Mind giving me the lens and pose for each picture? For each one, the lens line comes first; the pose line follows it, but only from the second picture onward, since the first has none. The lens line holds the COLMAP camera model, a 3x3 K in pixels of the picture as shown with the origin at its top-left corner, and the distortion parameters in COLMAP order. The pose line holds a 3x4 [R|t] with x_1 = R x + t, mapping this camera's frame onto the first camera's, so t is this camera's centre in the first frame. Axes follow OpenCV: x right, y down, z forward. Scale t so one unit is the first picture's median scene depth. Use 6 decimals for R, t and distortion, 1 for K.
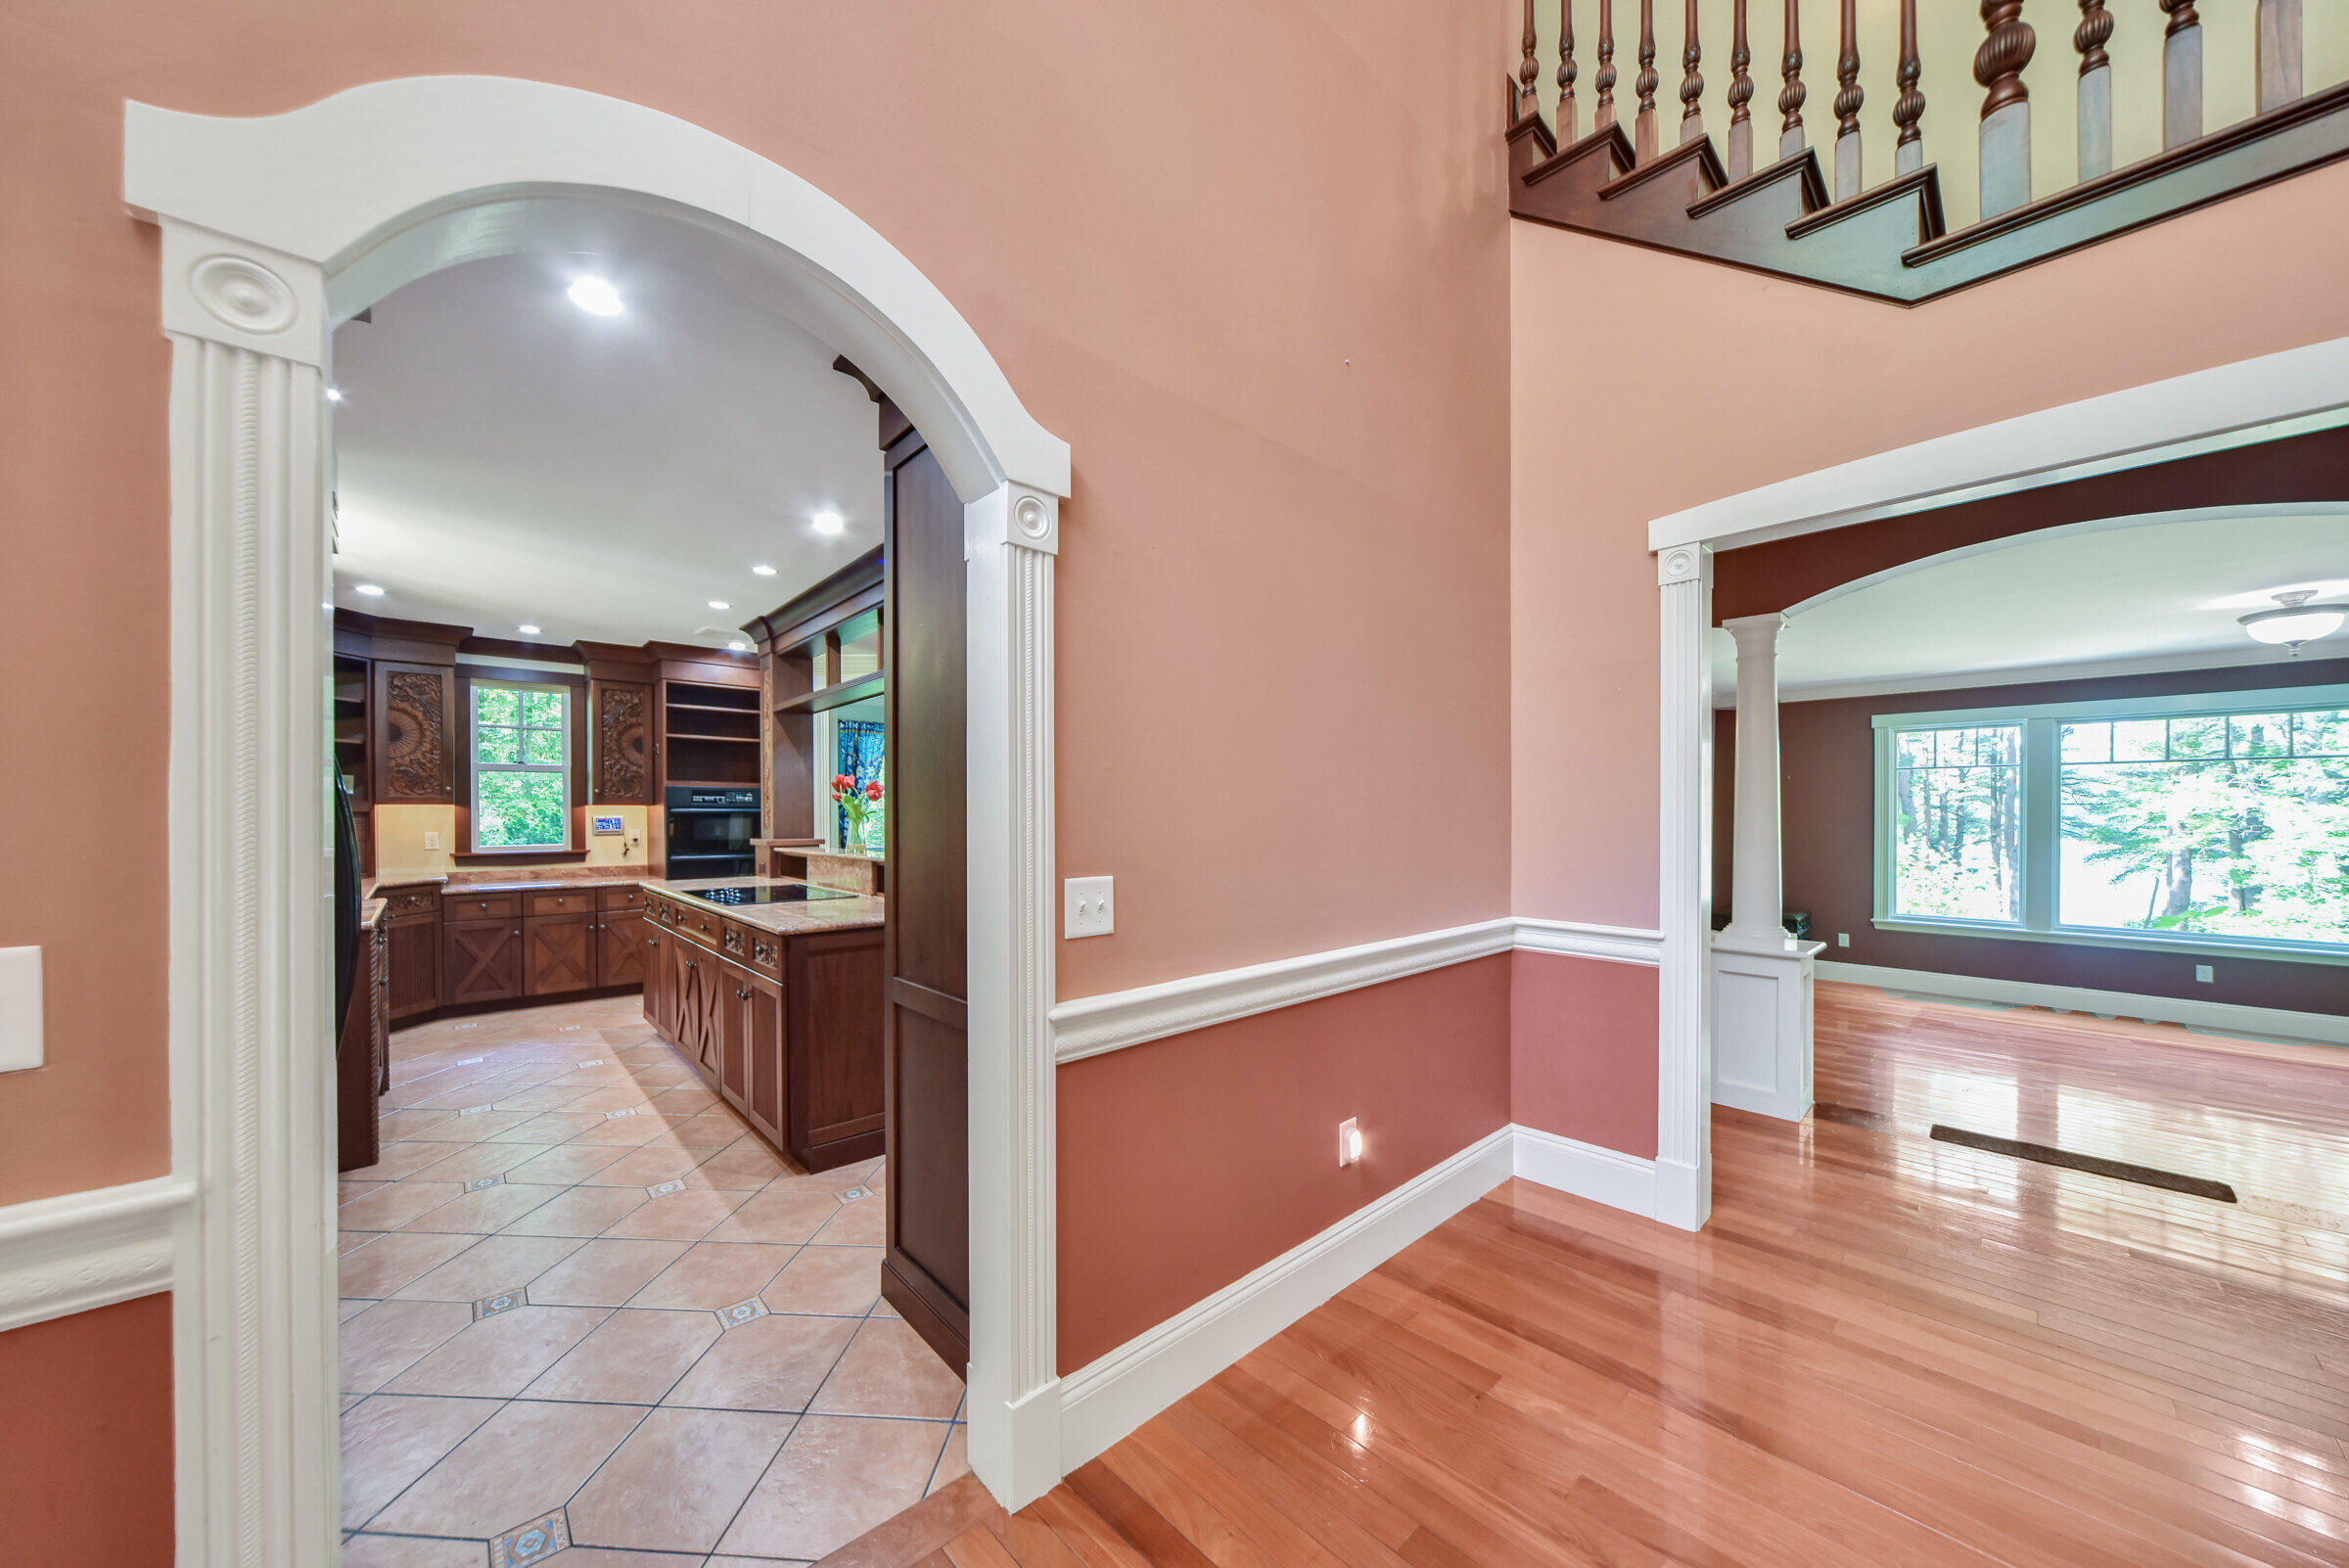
lens RADIAL K [[827.6, 0, 1175.2], [0, 827.6, 817.9], [0, 0, 1]] dist [-0.000780, -0.000103]
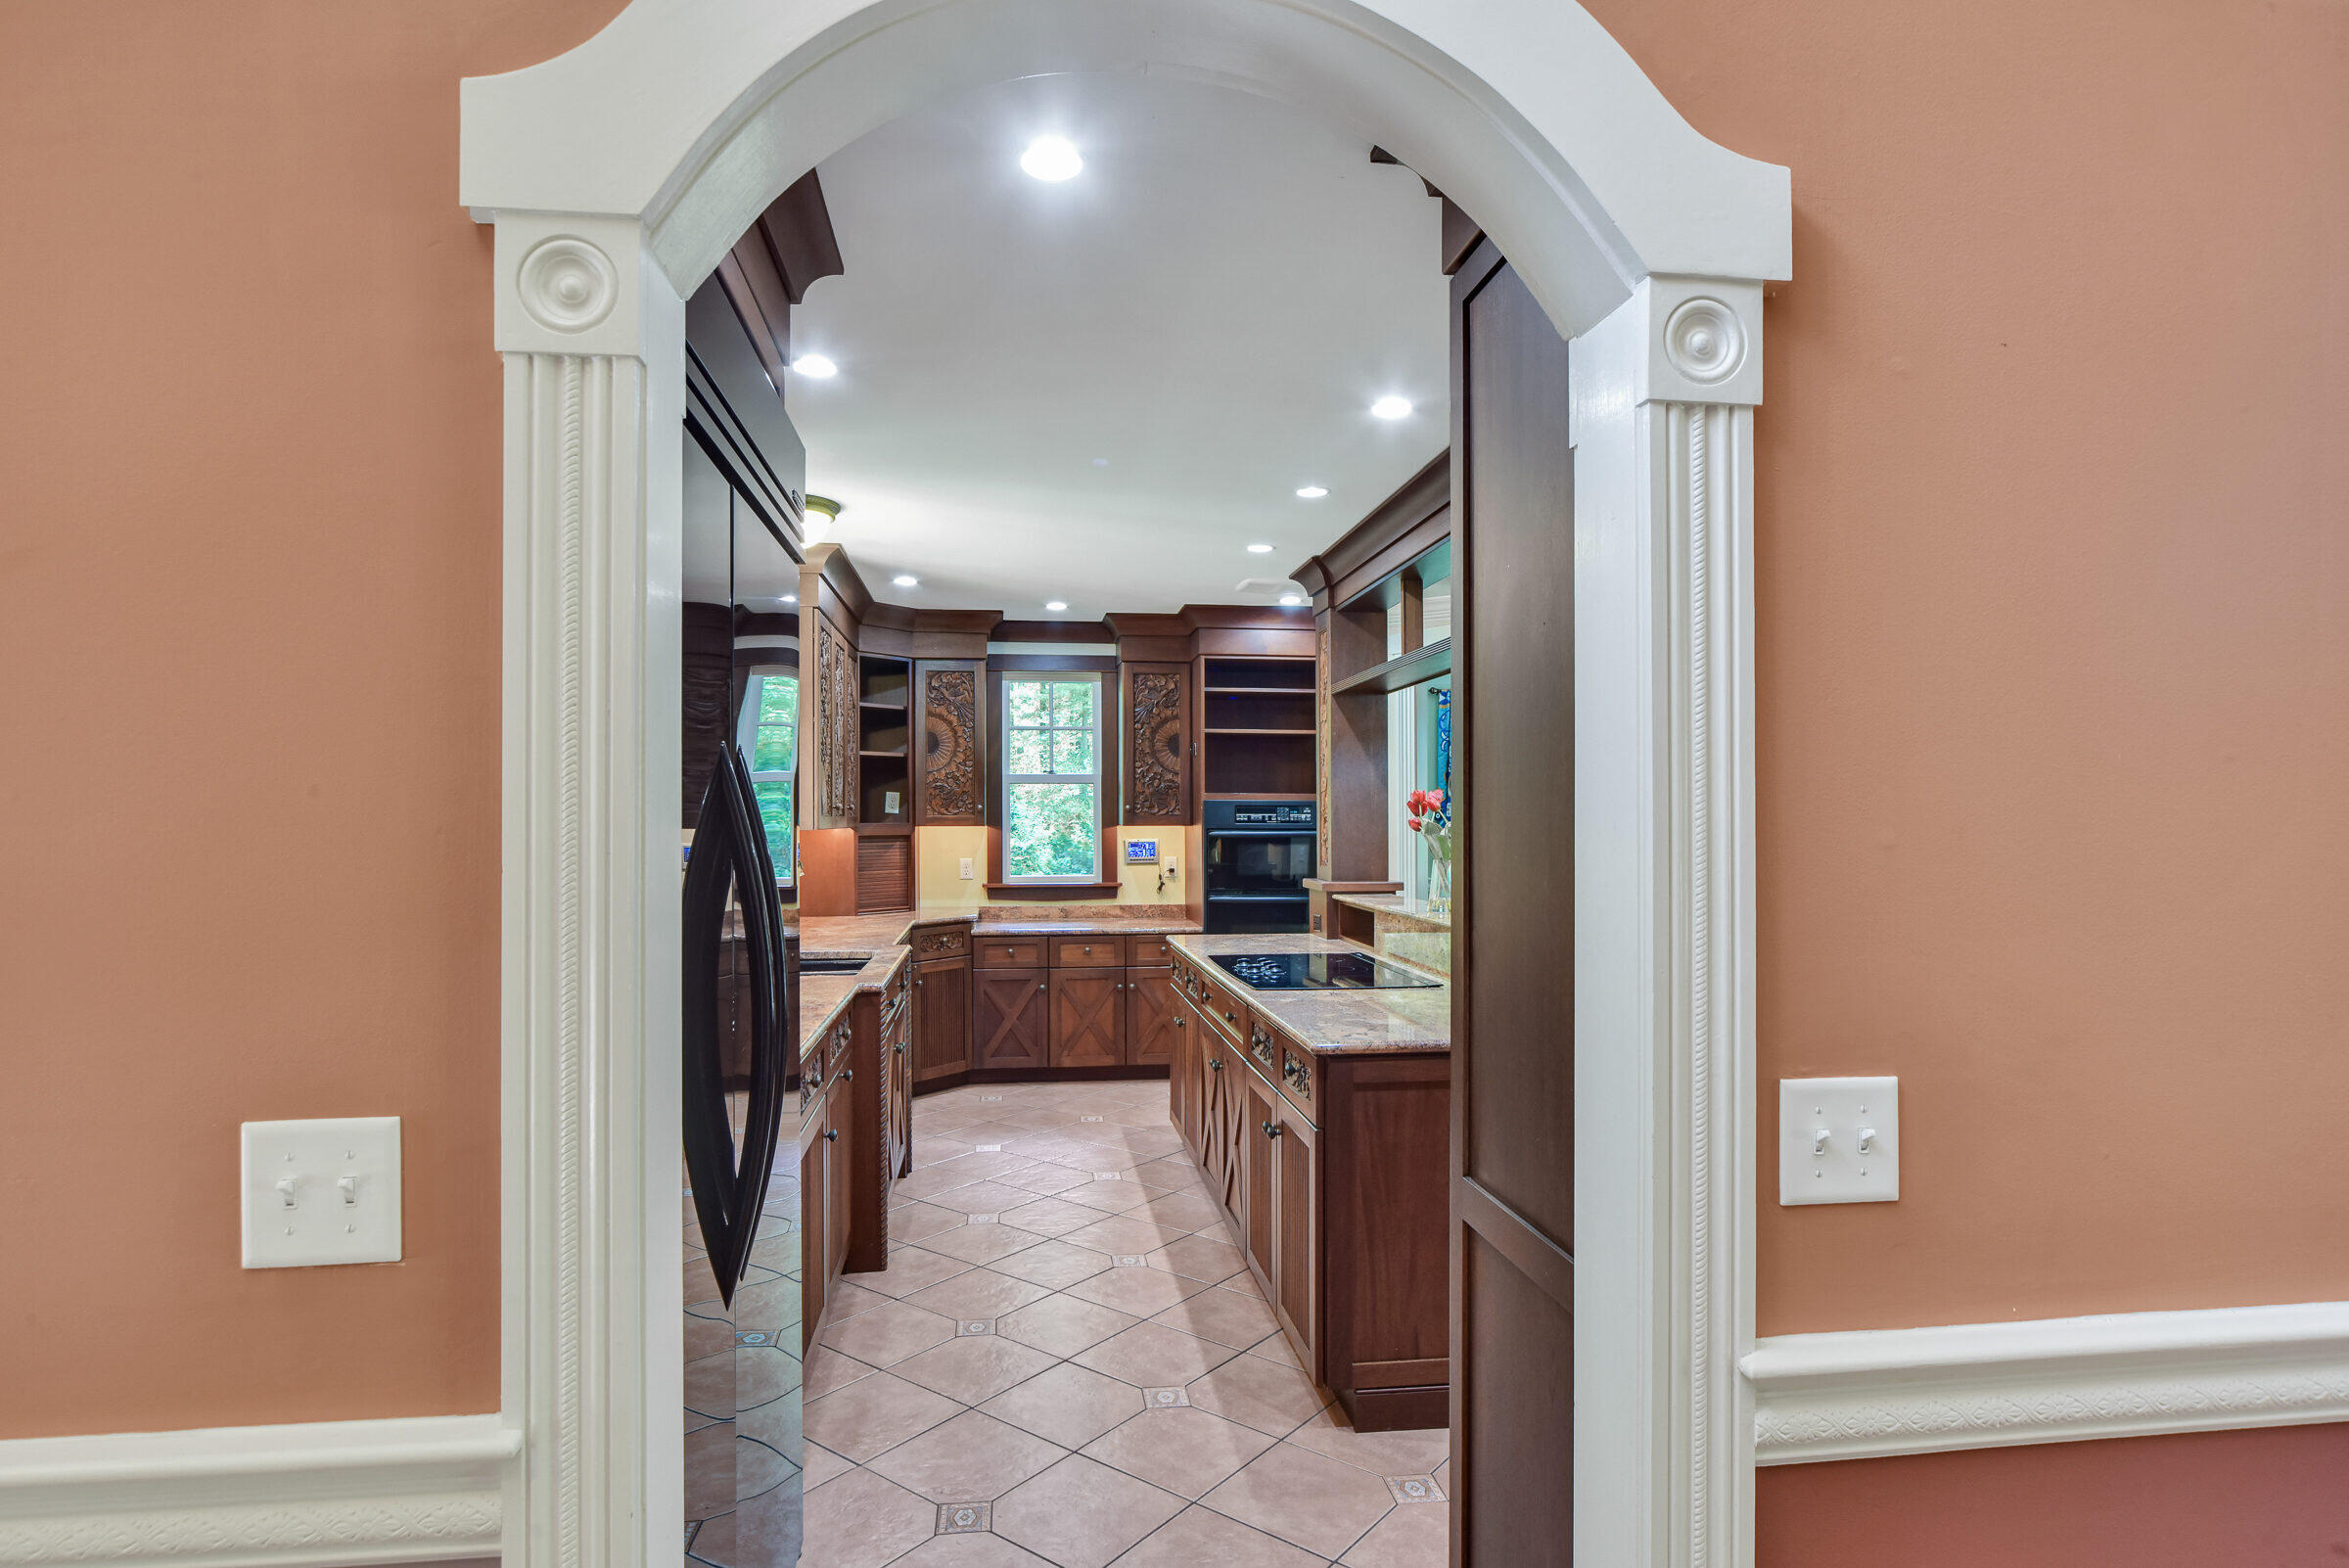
lens RADIAL K [[1260.5, 0, 1147.3], [0, 1260.5, 808.4], [0, 0, 1]] dist [-0.012904, 0.001131]
pose [[0.809885, 0.002095, -0.586585, -0.002341], [-0.006033, 0.999970, -0.004759, -0.037834], [0.586558, 0.007393, 0.809873, 0.098496]]
